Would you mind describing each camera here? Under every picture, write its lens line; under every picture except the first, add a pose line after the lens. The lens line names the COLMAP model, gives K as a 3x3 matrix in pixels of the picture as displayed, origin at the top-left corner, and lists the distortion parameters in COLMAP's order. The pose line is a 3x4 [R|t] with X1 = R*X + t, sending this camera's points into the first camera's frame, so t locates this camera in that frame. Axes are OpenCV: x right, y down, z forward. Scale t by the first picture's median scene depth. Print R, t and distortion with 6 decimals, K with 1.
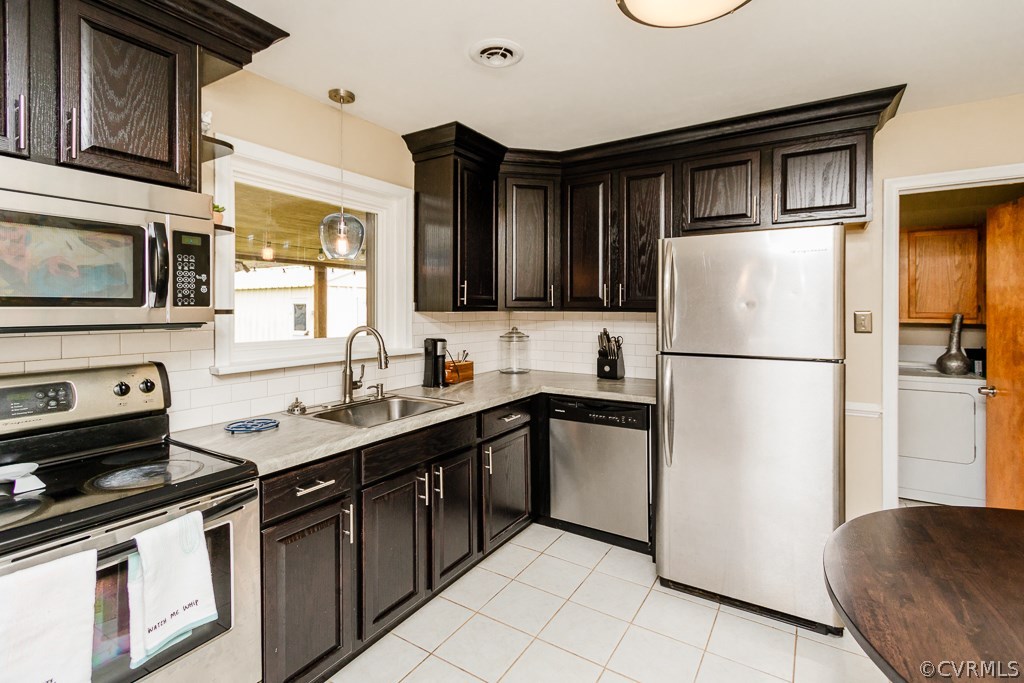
lens RADIAL K [[470.2, 0, 528.4], [0, 470.2, 312.7], [0, 0, 1]] dist [-0.001438, -0.000363]
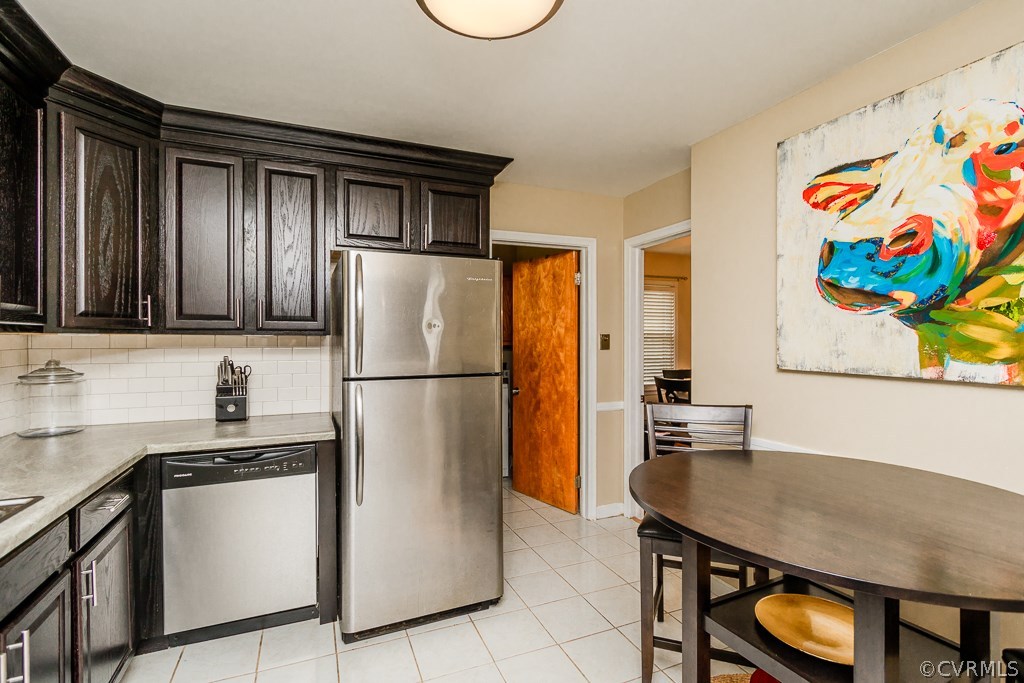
lens RADIAL K [[479.2, 0, 512.2], [0, 479.2, 337.6], [0, 0, 1]] dist [0.011032, -0.000013]
pose [[0.590889, -0.004746, 0.806739, -0.279313], [0.008721, 0.999962, -0.000505, 0.010318], [-0.806706, 0.007334, 0.590908, 0.224663]]
